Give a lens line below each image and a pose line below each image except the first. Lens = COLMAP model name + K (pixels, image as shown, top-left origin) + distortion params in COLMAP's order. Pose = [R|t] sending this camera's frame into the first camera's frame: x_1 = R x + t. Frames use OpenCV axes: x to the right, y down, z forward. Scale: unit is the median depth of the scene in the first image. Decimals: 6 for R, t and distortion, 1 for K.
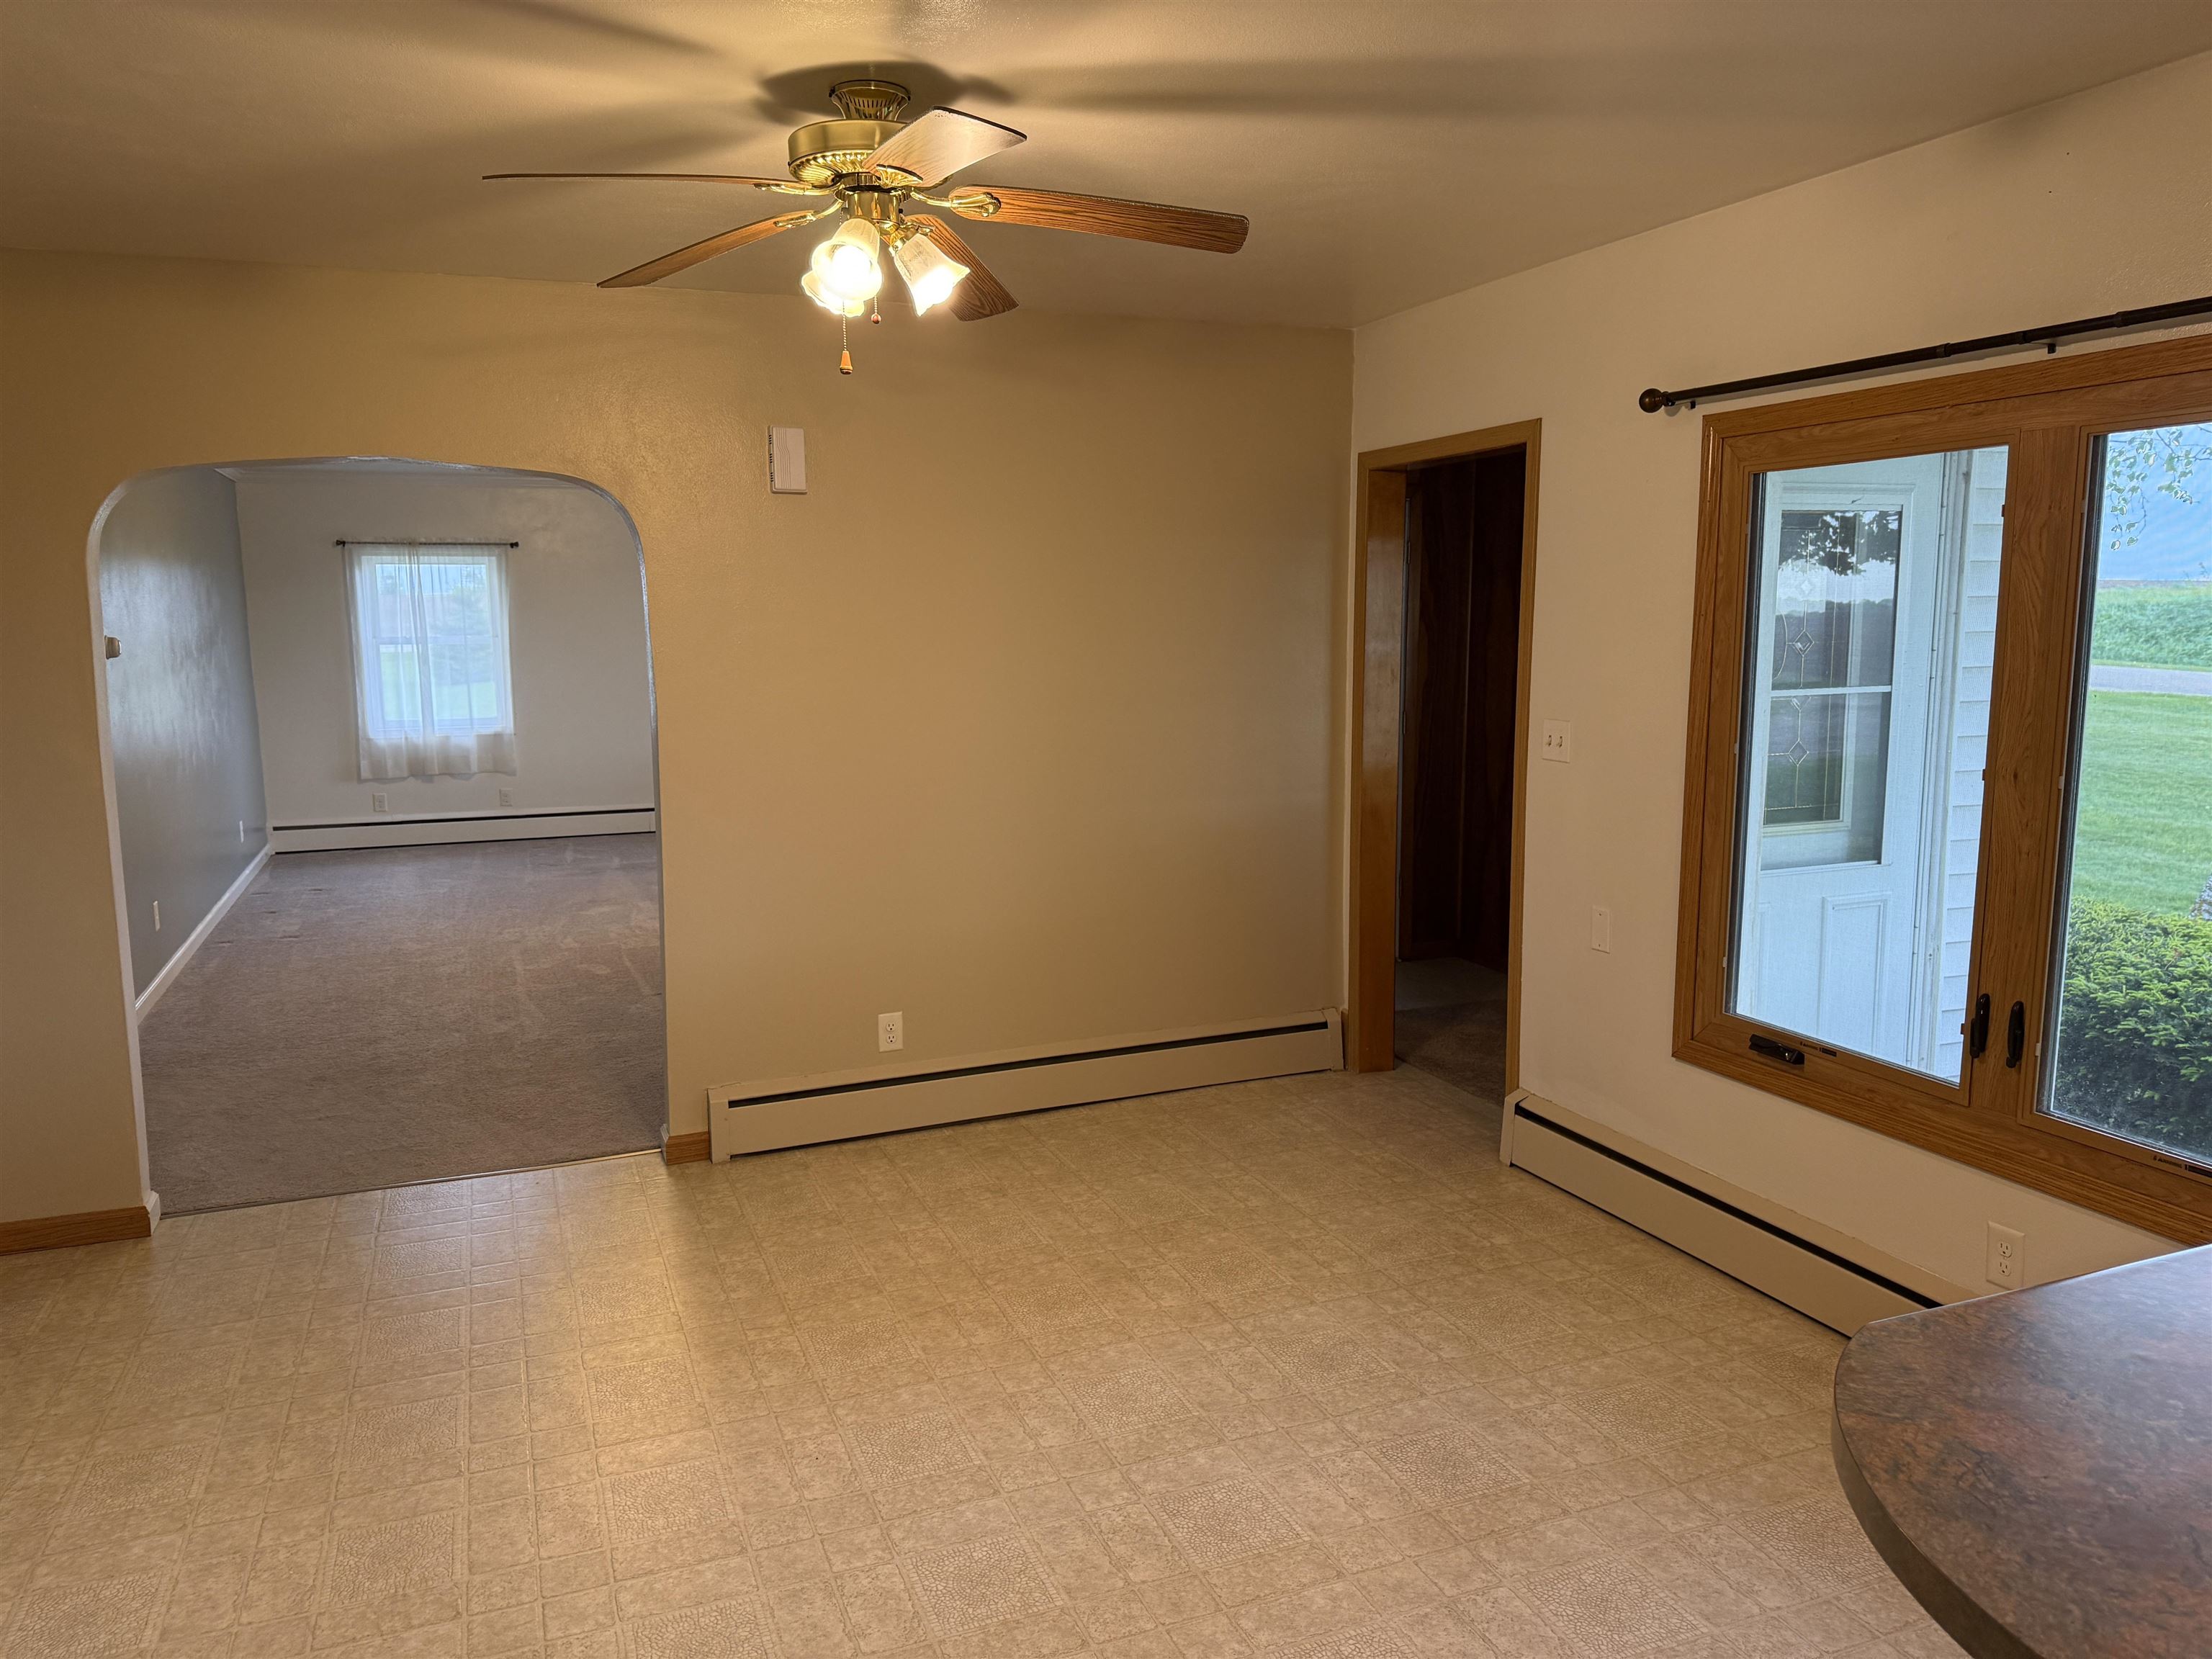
lens RADIAL K [[1559.4, 0, 1088.4], [0, 1559.4, 824.5], [0, 0, 1]] dist [0.054656, -0.047541]
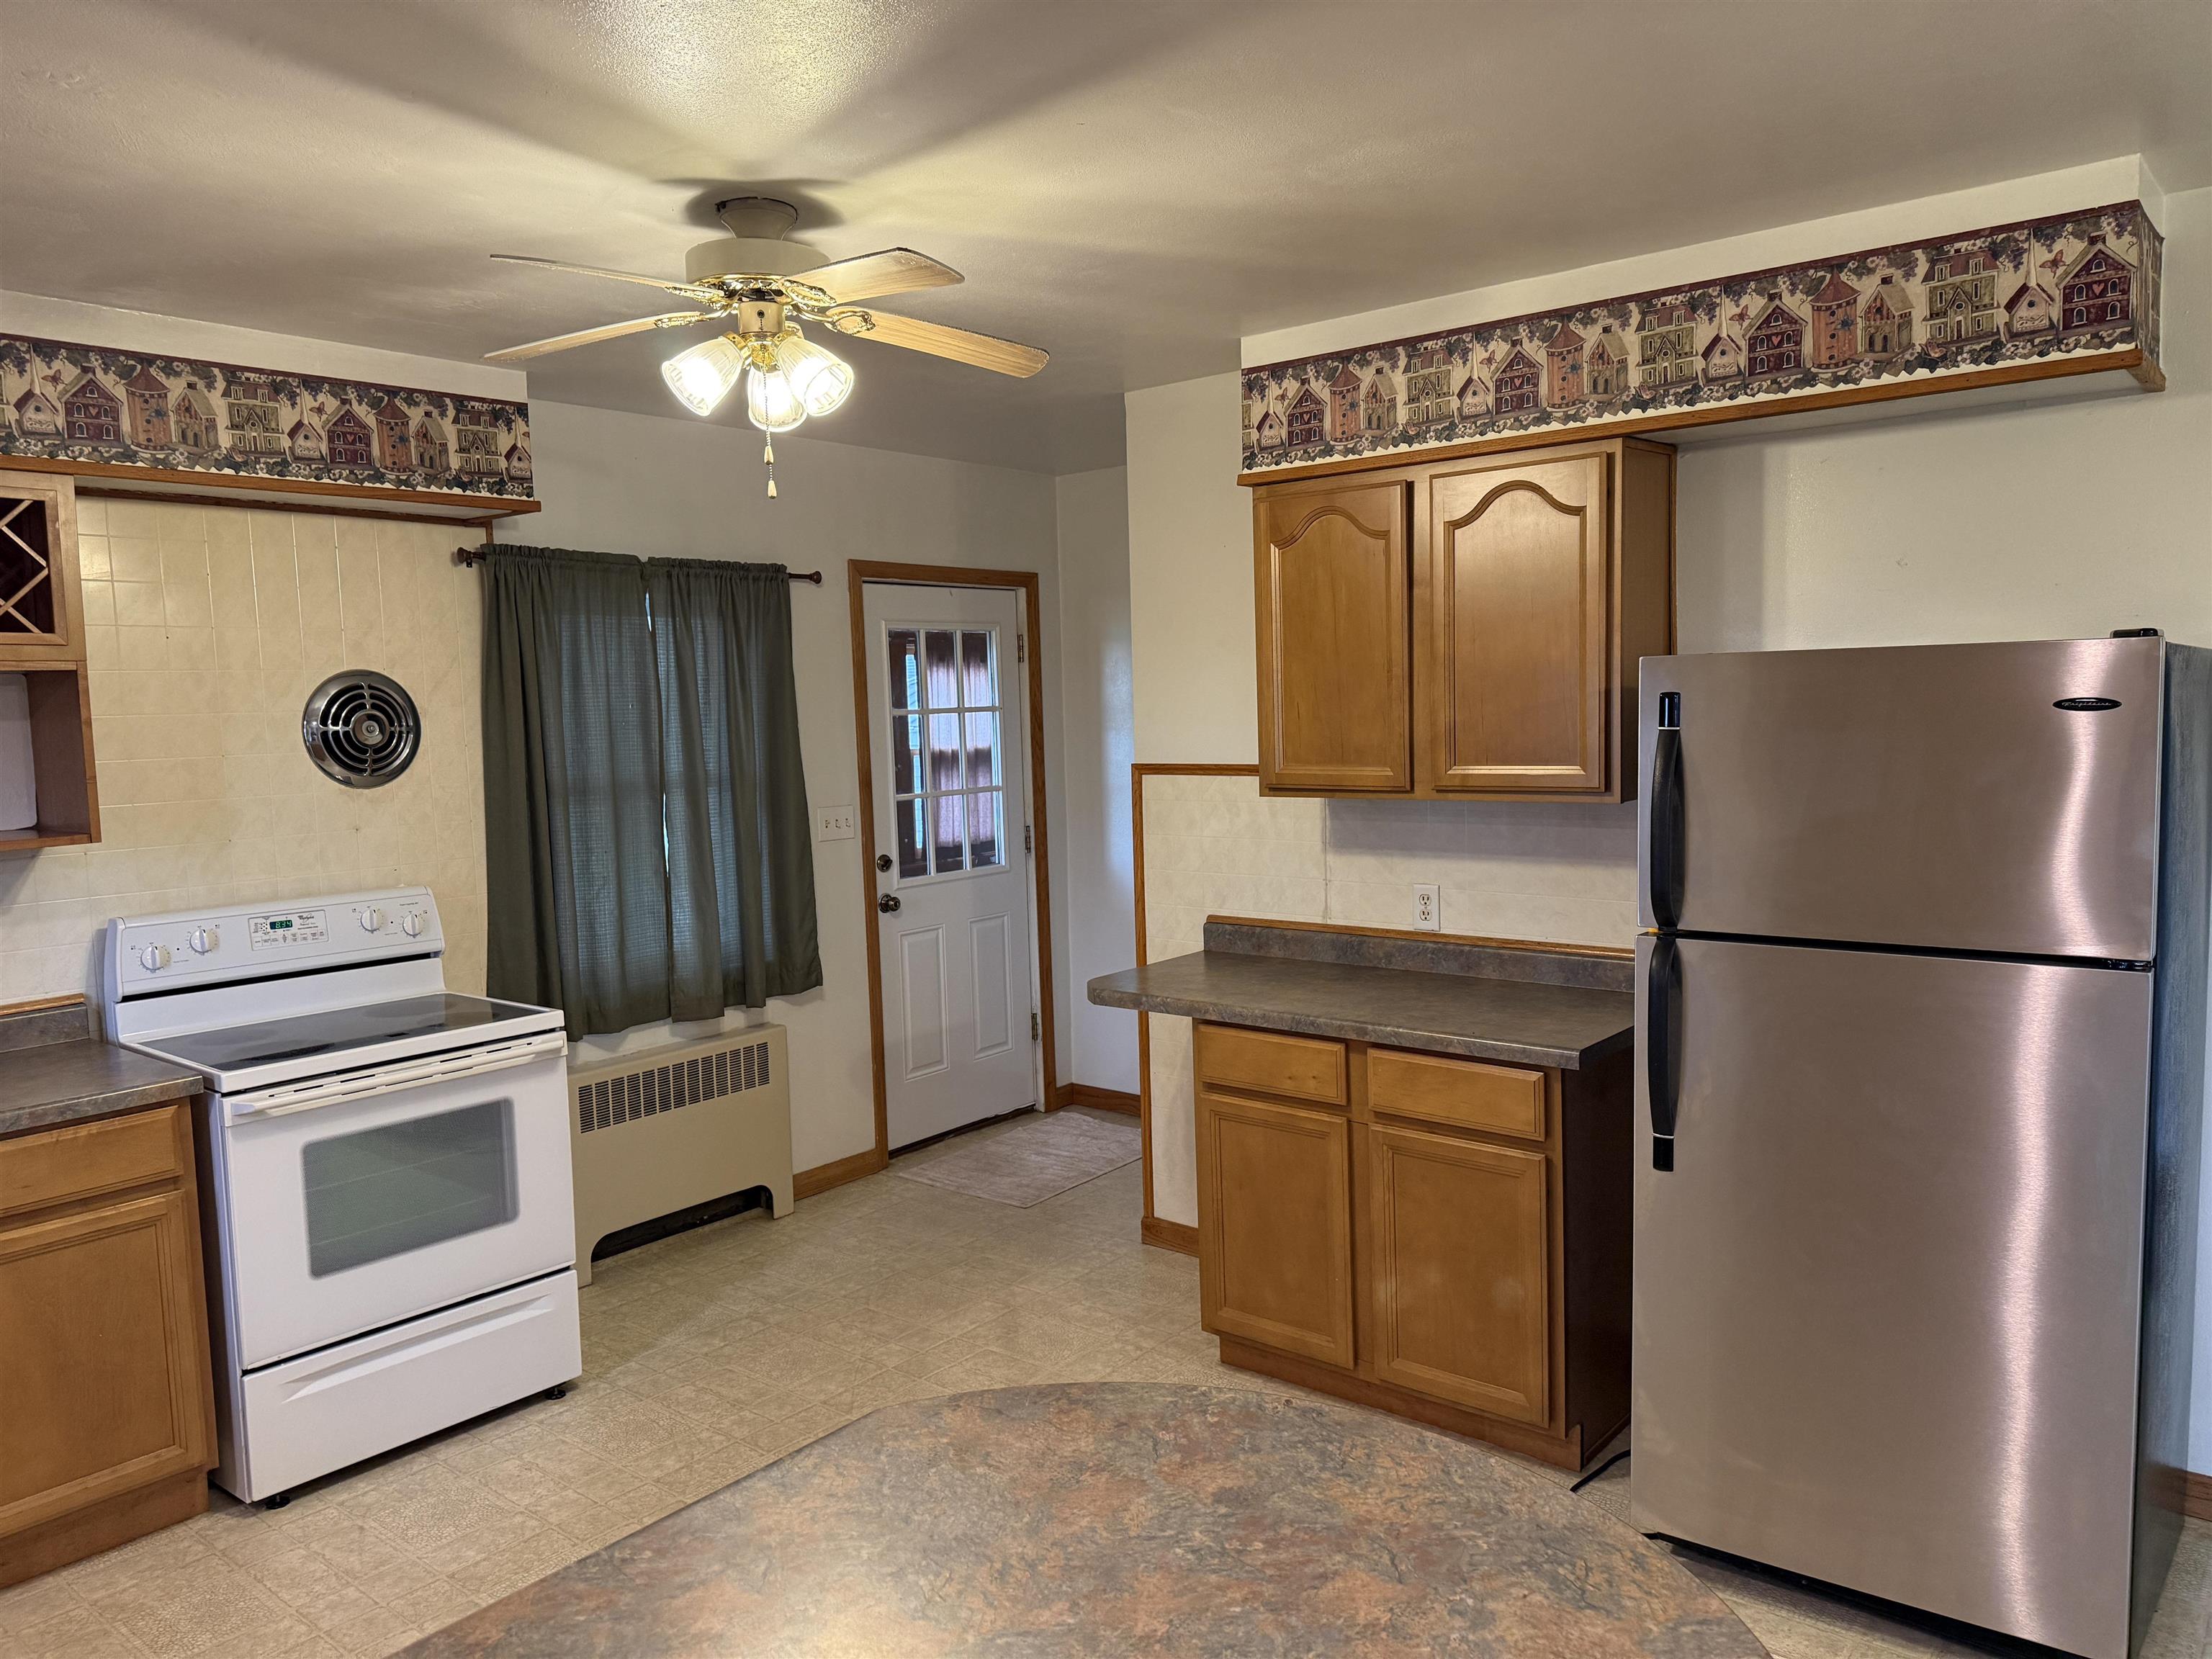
lens RADIAL K [[1559.4, 0, 1091.0], [0, 1559.4, 841.1], [0, 0, 1]] dist [0.054656, -0.047541]
pose [[-0.878490, 0.080065, -0.471005, 1.312633], [-0.028797, 0.975191, 0.219482, -0.270744], [0.476893, 0.206376, -0.854390, 1.668740]]
